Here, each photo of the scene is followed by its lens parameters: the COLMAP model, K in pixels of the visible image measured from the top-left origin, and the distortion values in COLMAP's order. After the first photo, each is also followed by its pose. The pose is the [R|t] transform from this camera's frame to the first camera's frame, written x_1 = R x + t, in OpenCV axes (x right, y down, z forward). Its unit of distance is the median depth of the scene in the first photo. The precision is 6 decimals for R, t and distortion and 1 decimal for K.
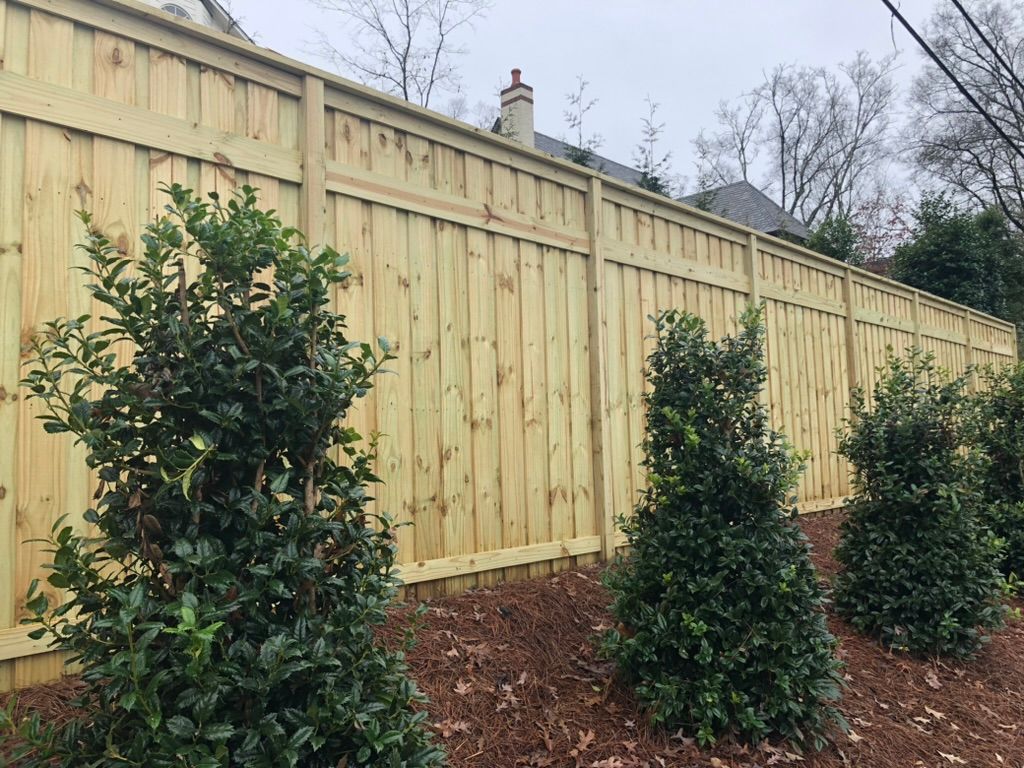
lens RADIAL K [[876.8, 0, 510.9], [0, 876.8, 380.5], [0, 0, 1]] dist [0.000672, 0.002309]
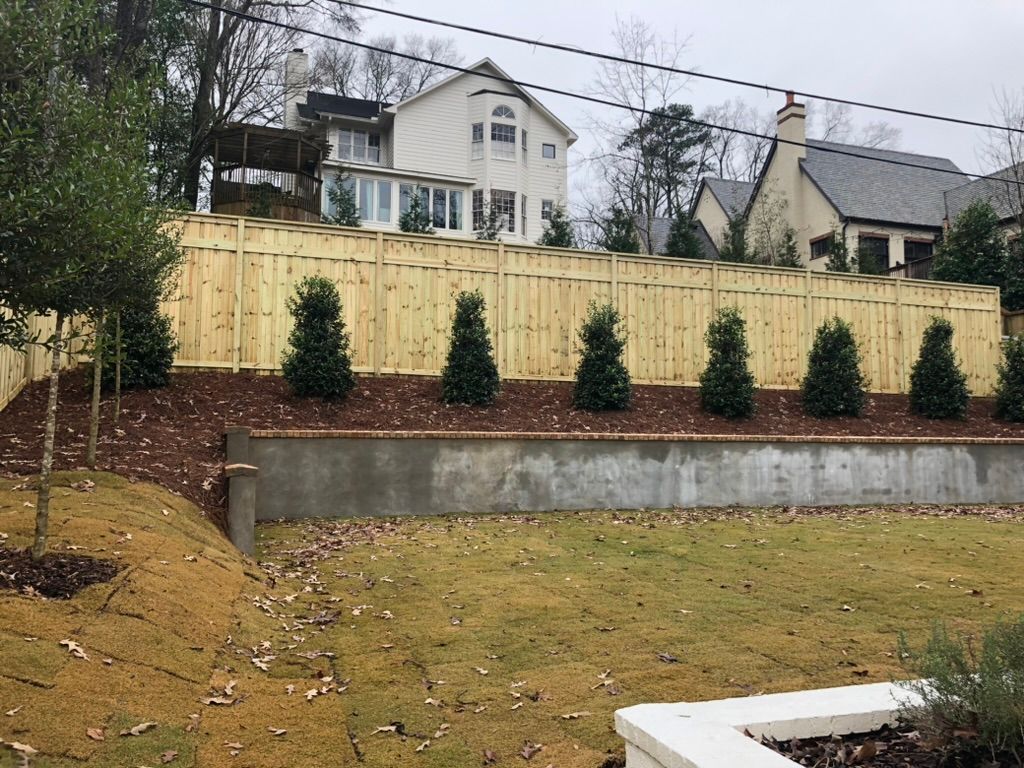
lens RADIAL K [[876.8, 0, 512.6], [0, 876.8, 384.6], [0, 0, 1]] dist [0.000672, 0.002309]
pose [[0.890916, -0.002904, -0.454160, 1.628199], [0.005913, 0.999969, 0.005204, 0.228521], [0.454130, -0.007322, 0.890905, -1.693809]]
